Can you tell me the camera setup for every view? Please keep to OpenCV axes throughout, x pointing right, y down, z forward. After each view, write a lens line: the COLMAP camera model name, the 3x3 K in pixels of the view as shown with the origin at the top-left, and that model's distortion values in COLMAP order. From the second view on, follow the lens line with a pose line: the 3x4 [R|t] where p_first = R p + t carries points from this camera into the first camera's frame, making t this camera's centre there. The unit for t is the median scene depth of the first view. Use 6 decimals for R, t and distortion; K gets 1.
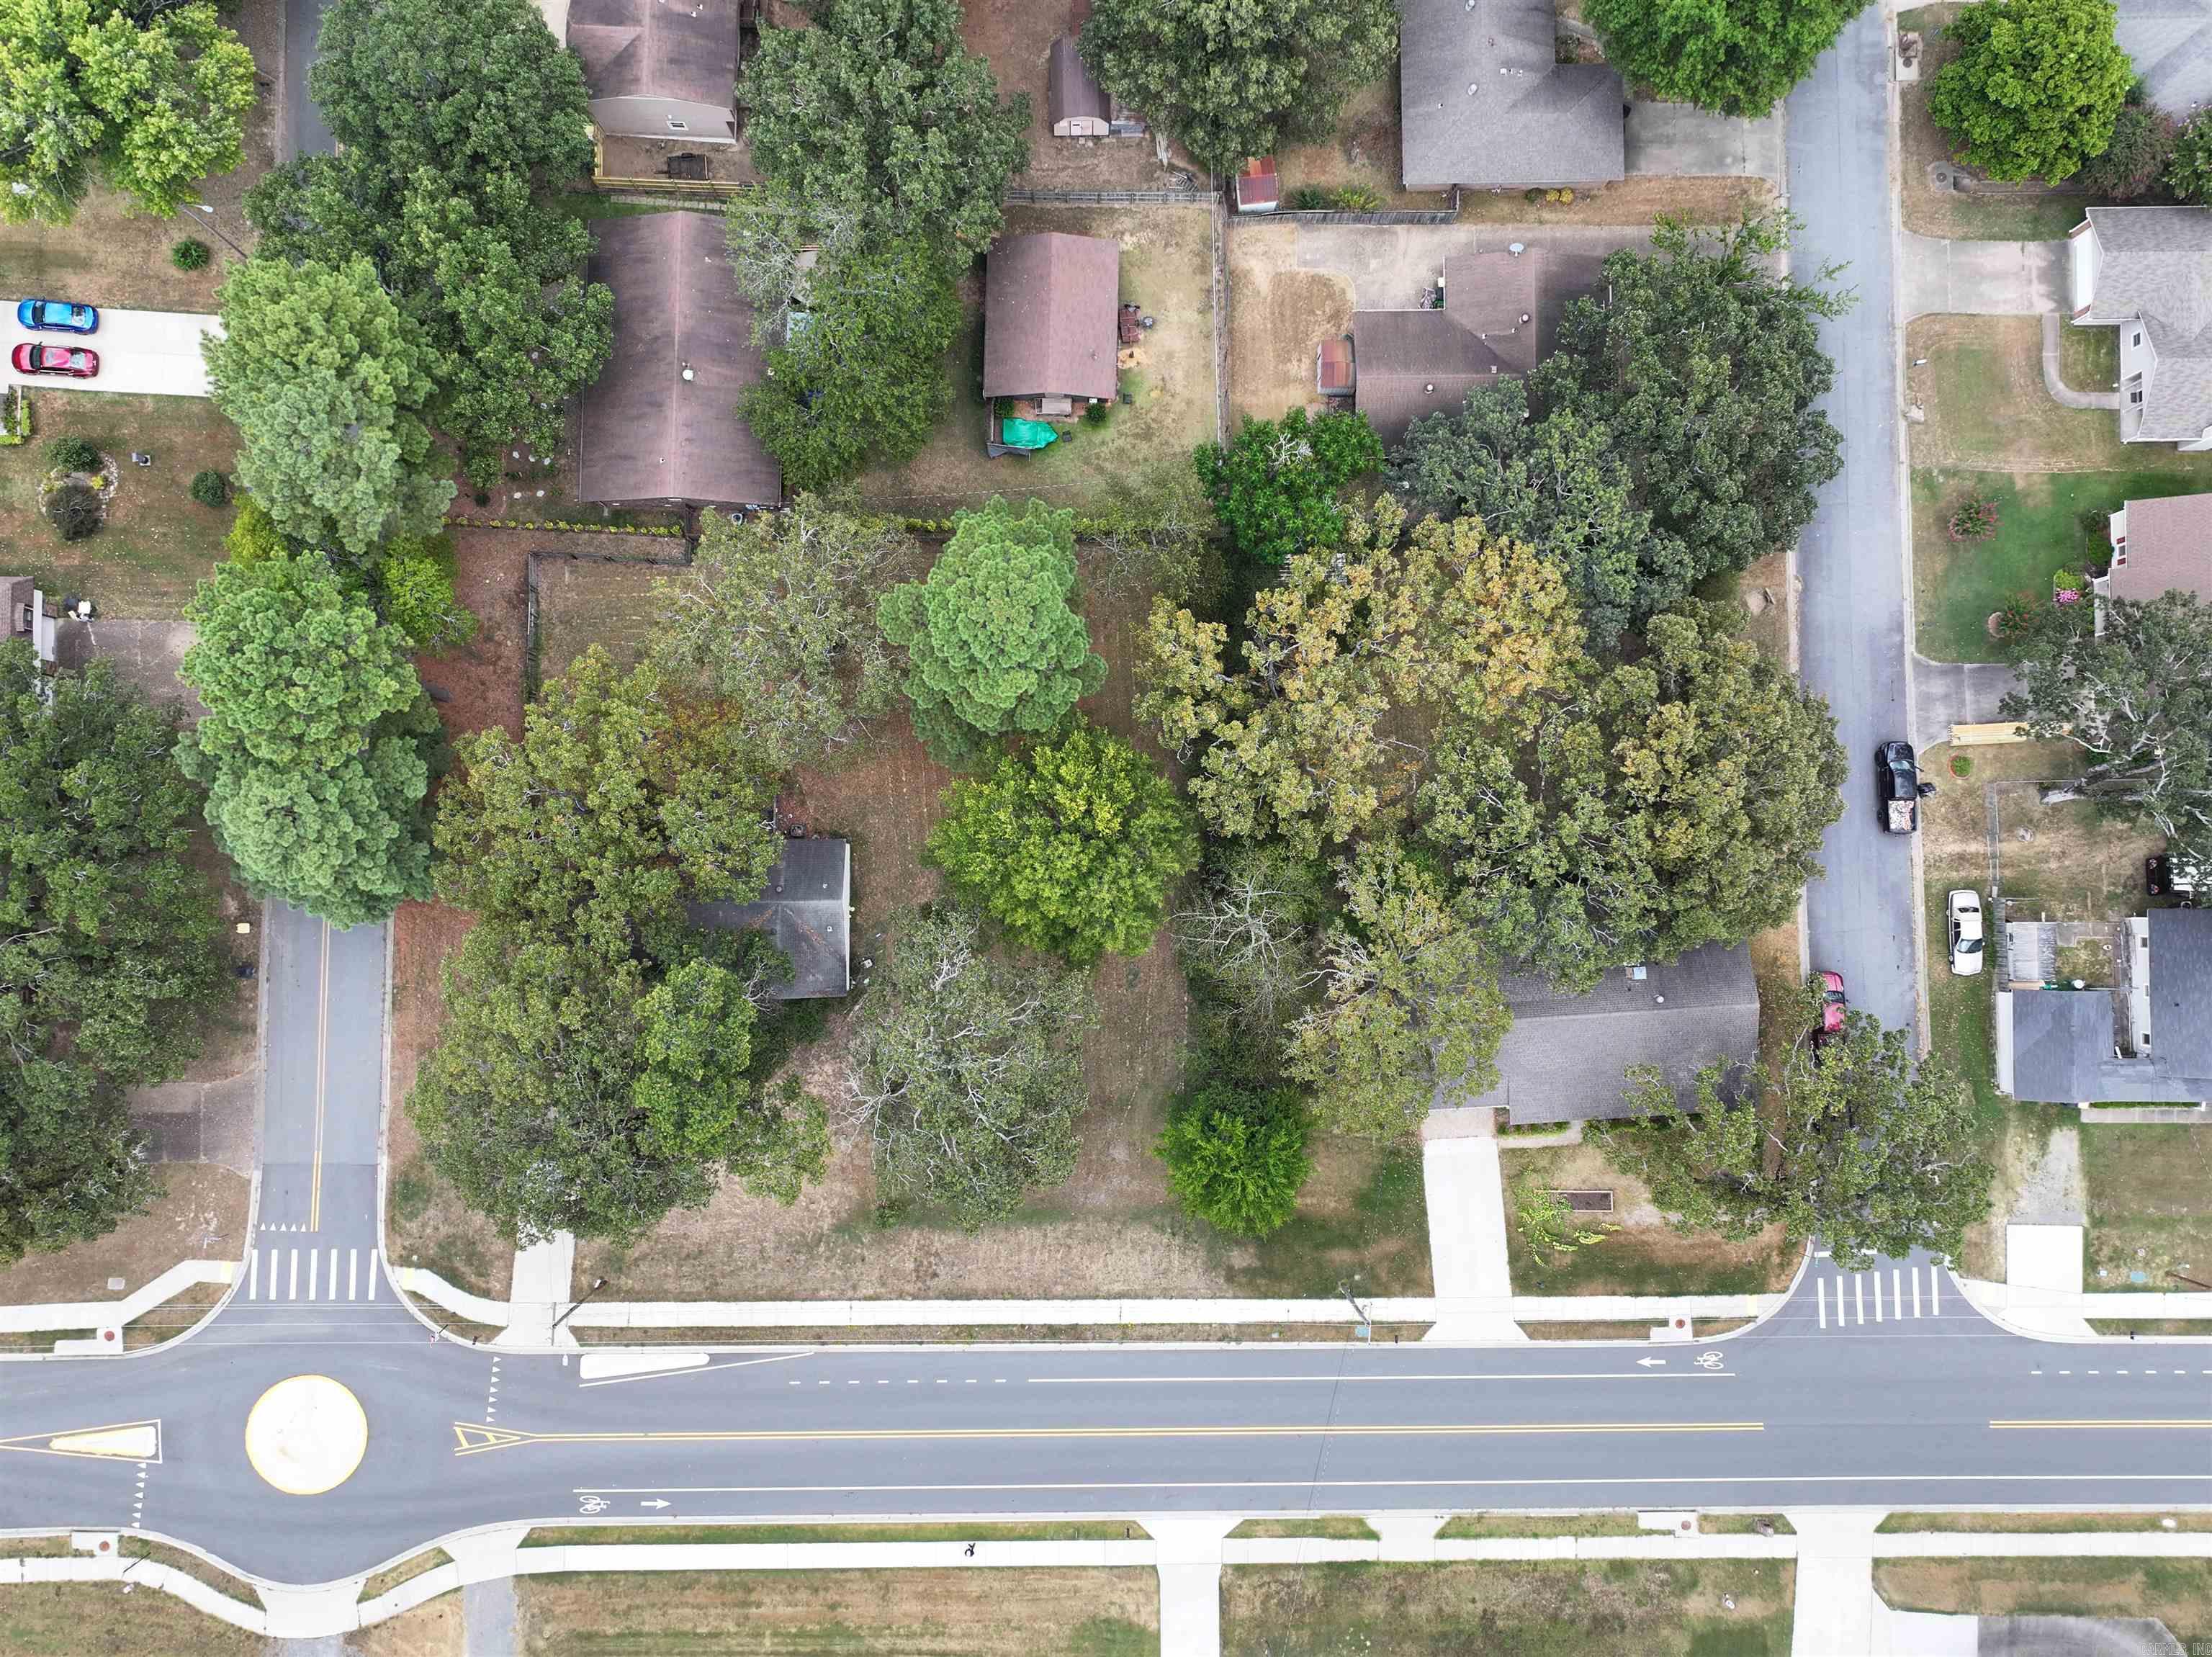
lens RADIAL K [[1758.6, 0, 1102.4], [0, 1758.6, 828.7], [0, 0, 1]] dist [-0.017297, 0.036356]
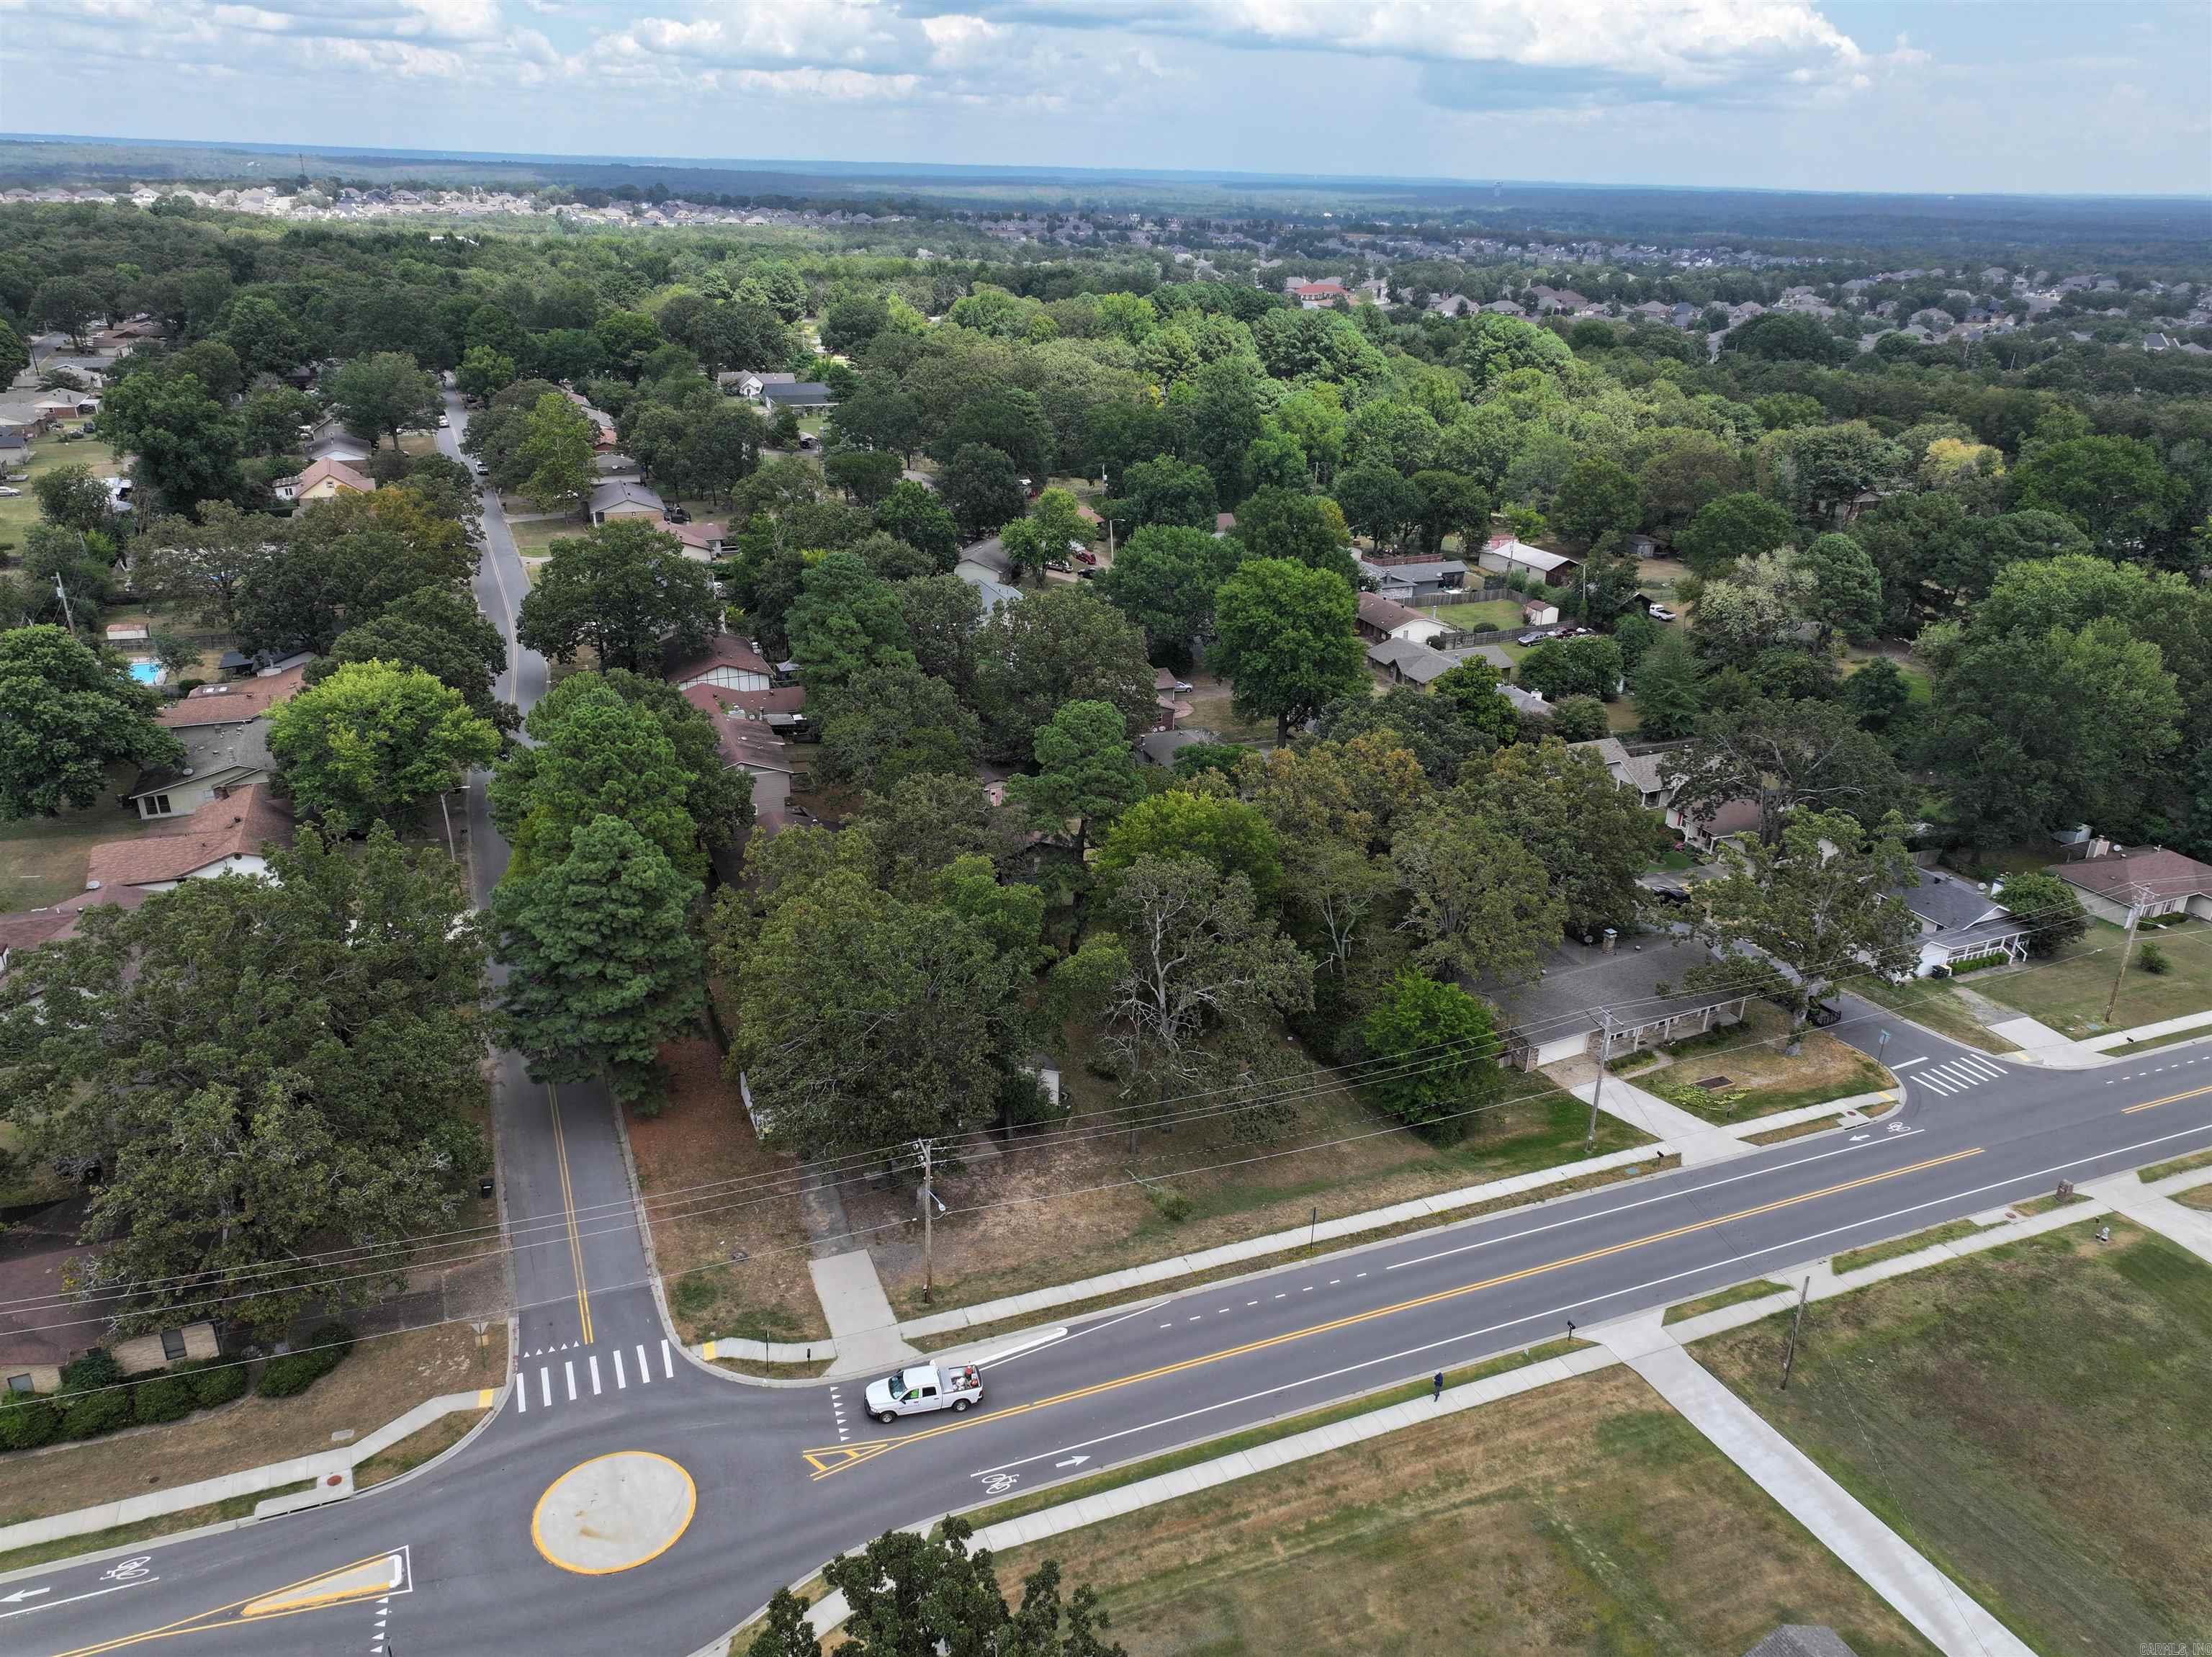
lens RADIAL K [[1545.0, 0, 1112.7], [0, 1545.0, 823.0], [0, 0, 1]] dist [0.005438, 0.002533]
pose [[0.918335, -0.134145, 0.372378, -0.459009], [0.394162, 0.395550, -0.829564, 0.856939], [-0.036012, 0.908595, 0.416123, 0.437522]]
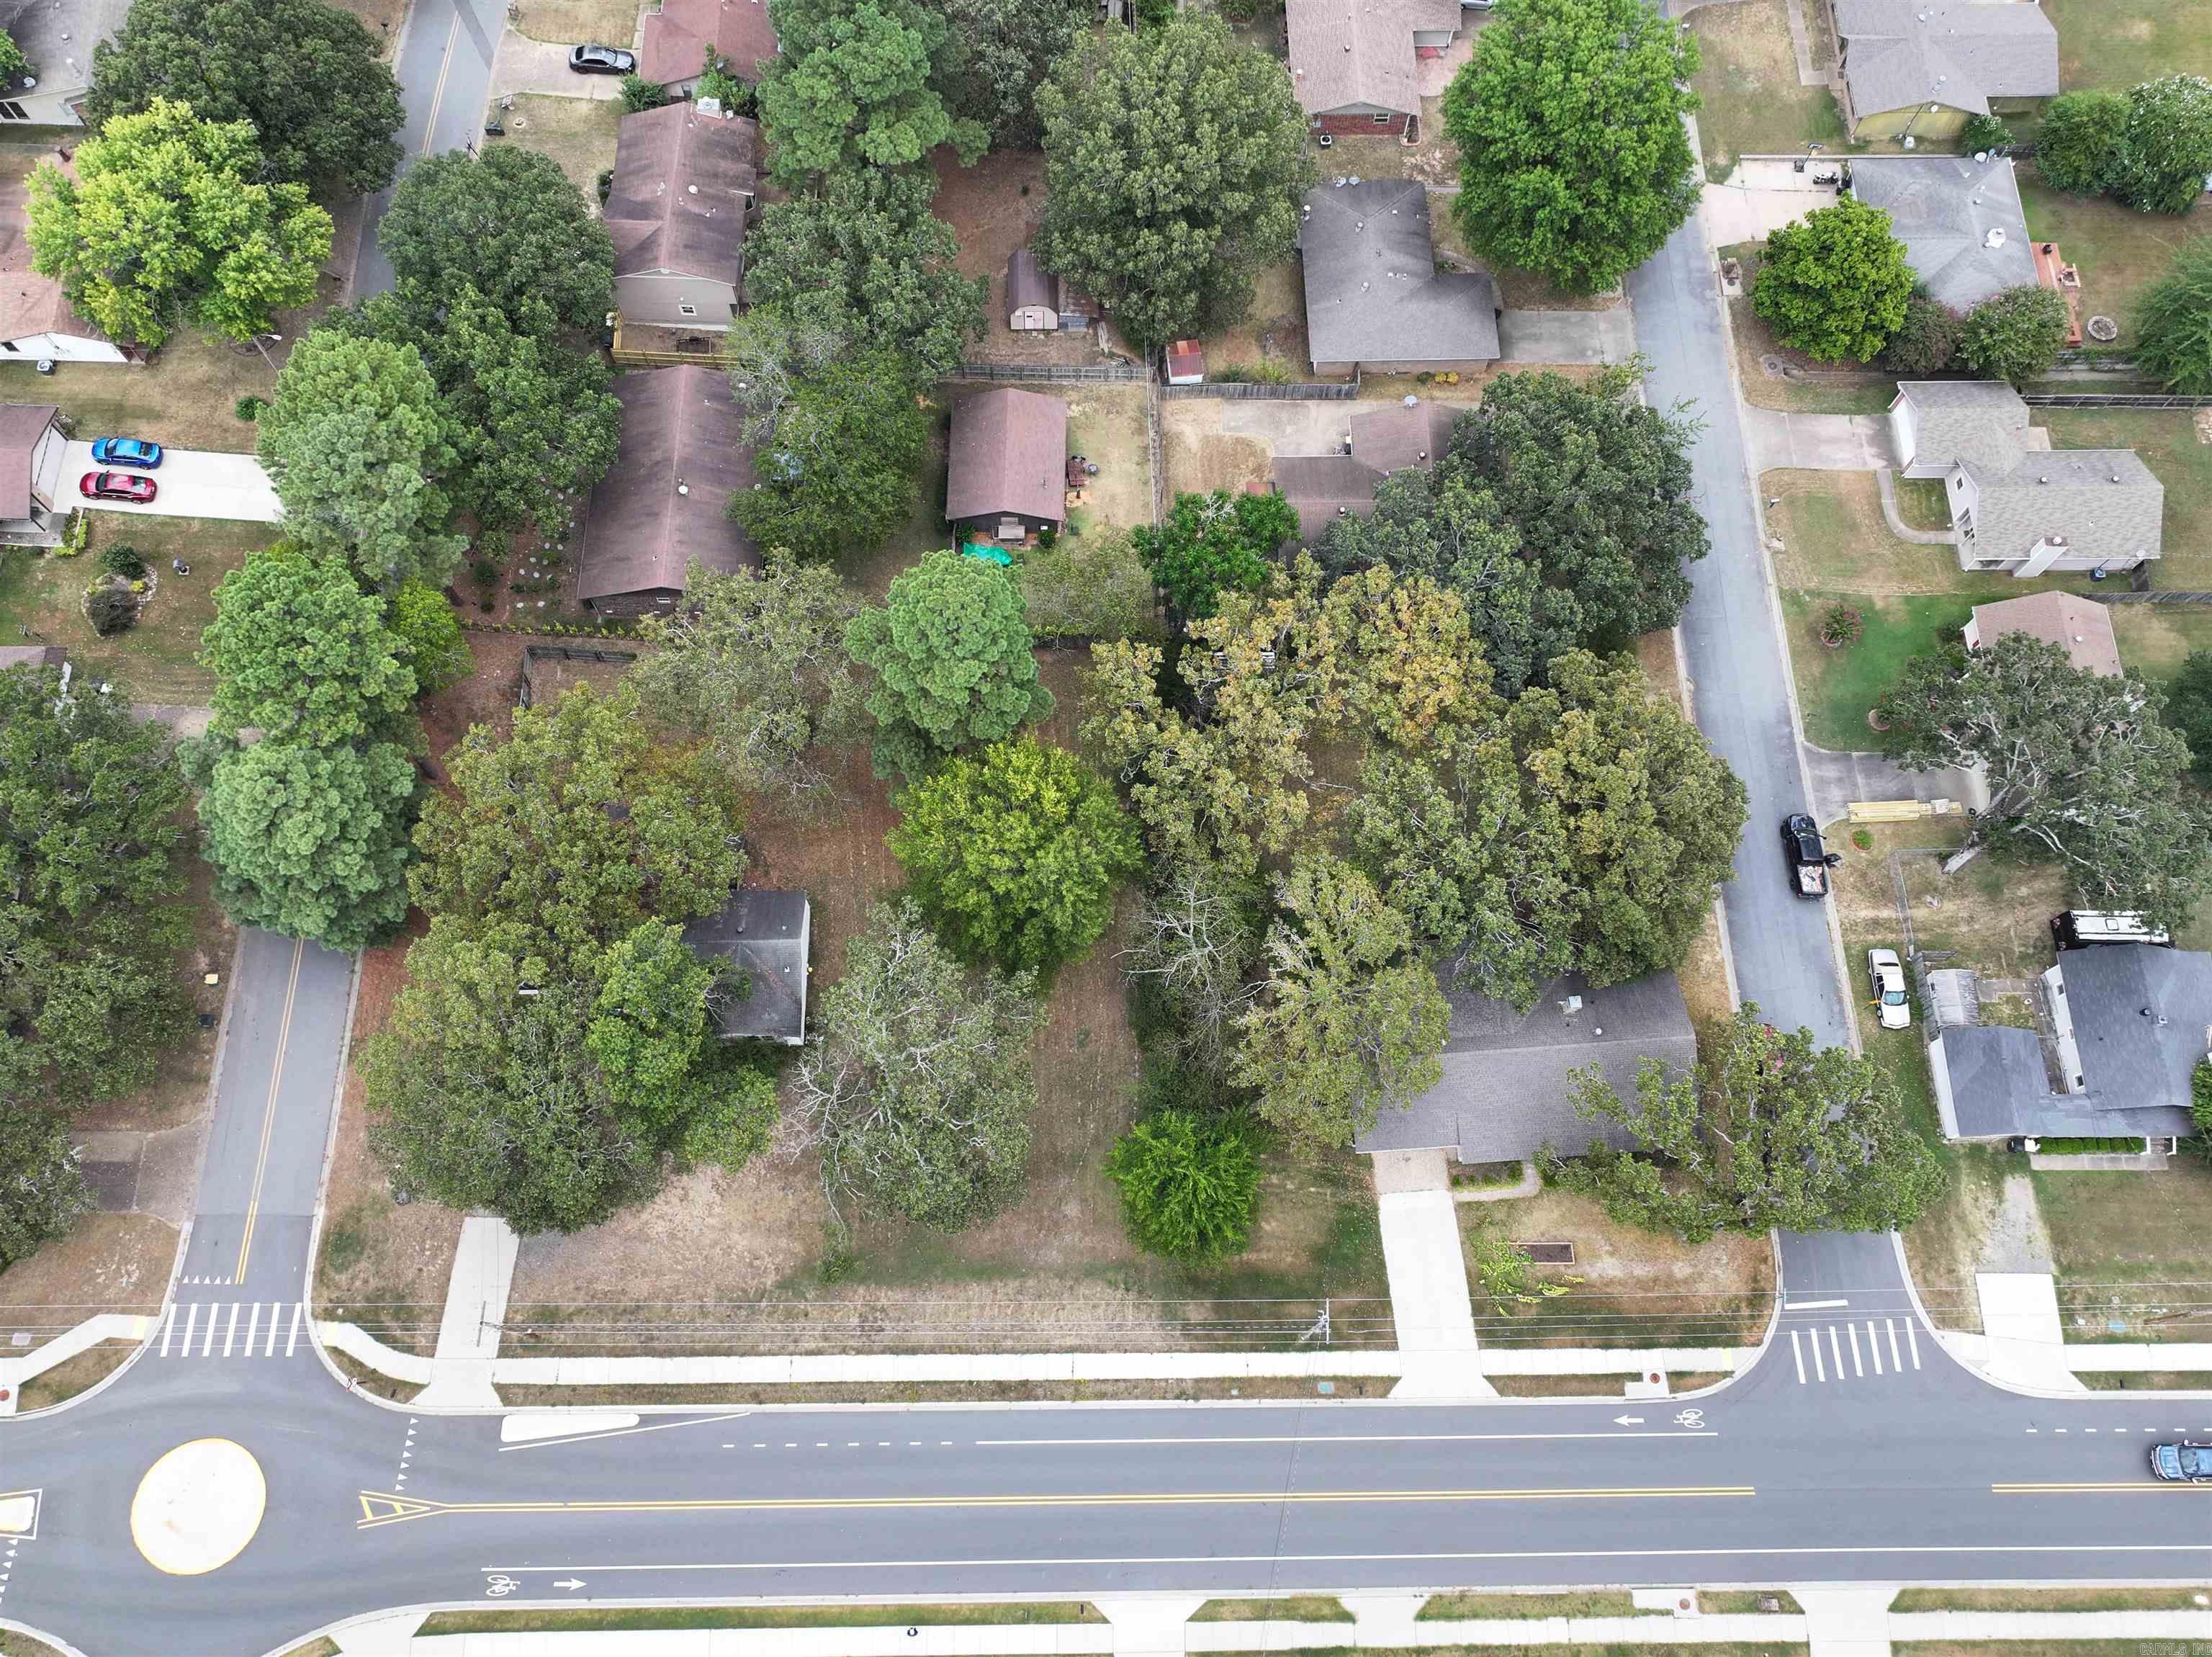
lens RADIAL K [[1758.6, 0, 1102.4], [0, 1758.6, 828.7], [0, 0, 1]] dist [-0.017297, 0.036356]
pose [[0.999849, -0.006209, 0.016225, 0.012853], [0.010993, 0.949323, -0.314109, 0.298436], [-0.013452, 0.314240, 0.949248, -0.003976]]
